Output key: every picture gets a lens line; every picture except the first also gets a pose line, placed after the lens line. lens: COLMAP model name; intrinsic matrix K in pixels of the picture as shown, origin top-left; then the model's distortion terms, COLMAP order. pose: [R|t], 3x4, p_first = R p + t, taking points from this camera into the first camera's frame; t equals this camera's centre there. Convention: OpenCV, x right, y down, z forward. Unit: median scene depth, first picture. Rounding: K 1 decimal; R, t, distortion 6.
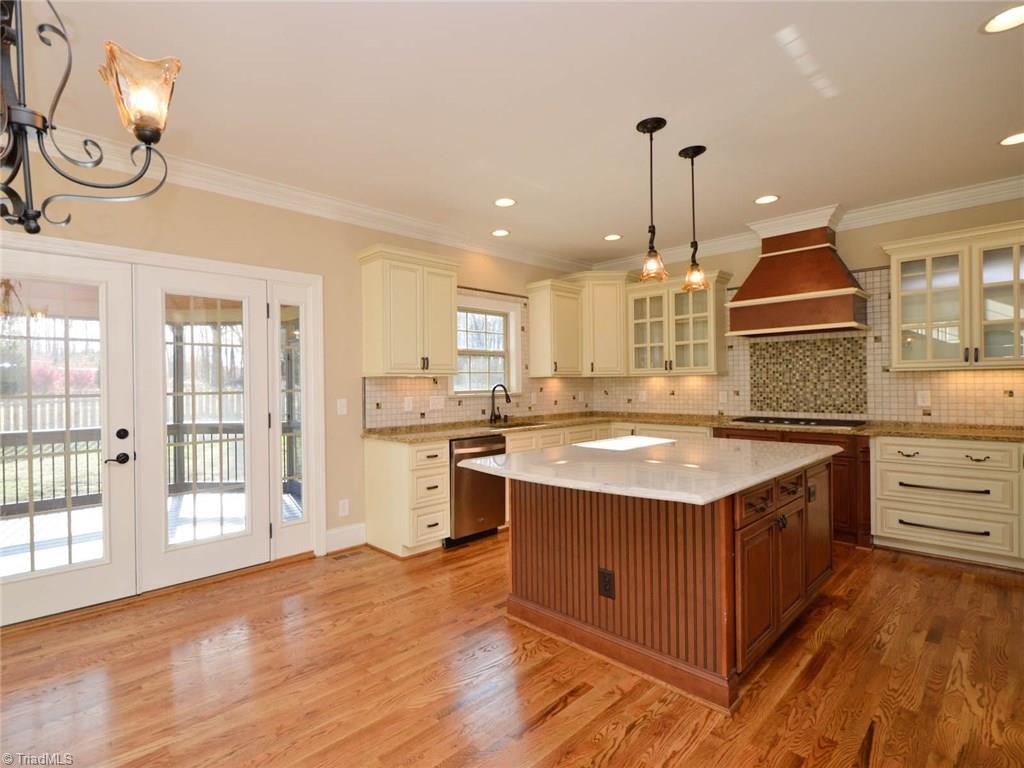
lens RADIAL K [[518.9, 0, 462.3], [0, 518.9, 385.7], [0, 0, 1]] dist [0.001114, -0.001053]
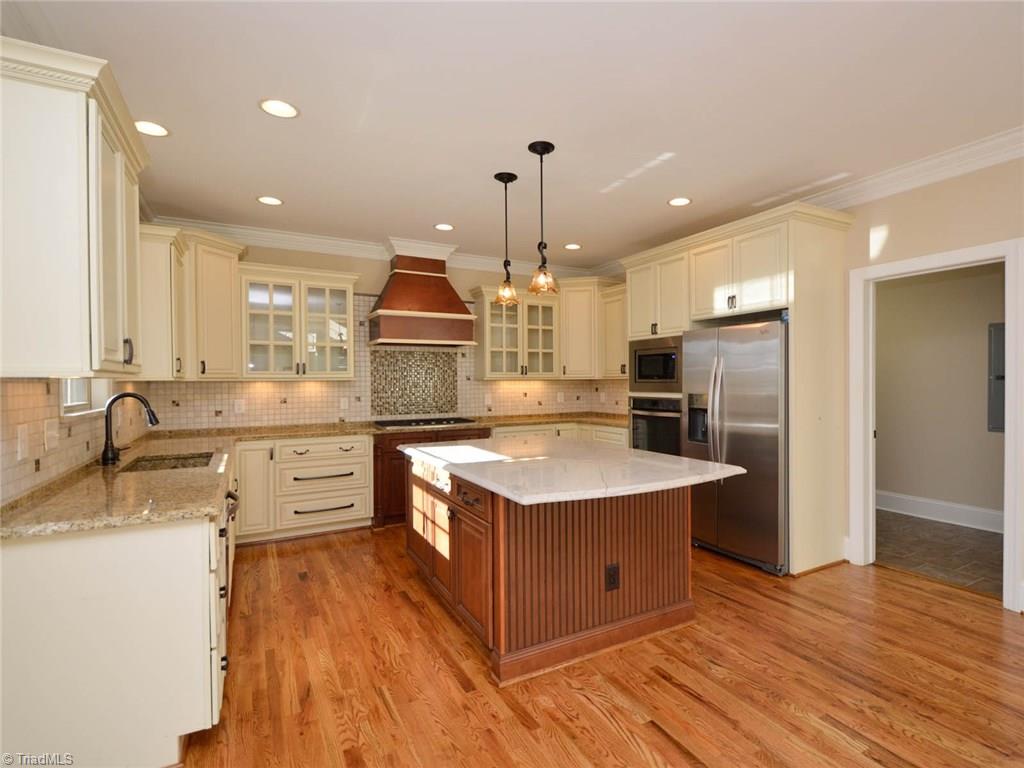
lens RADIAL K [[520.7, 0, 560.5], [0, 520.7, 375.1], [0, 0, 1]] dist [-0.001045, 0.000026]
pose [[0.200770, 0.025390, 0.979309, -0.414631], [0.010585, 0.999549, -0.028085, 0.000553], [-0.979581, 0.016005, 0.200411, 0.462426]]
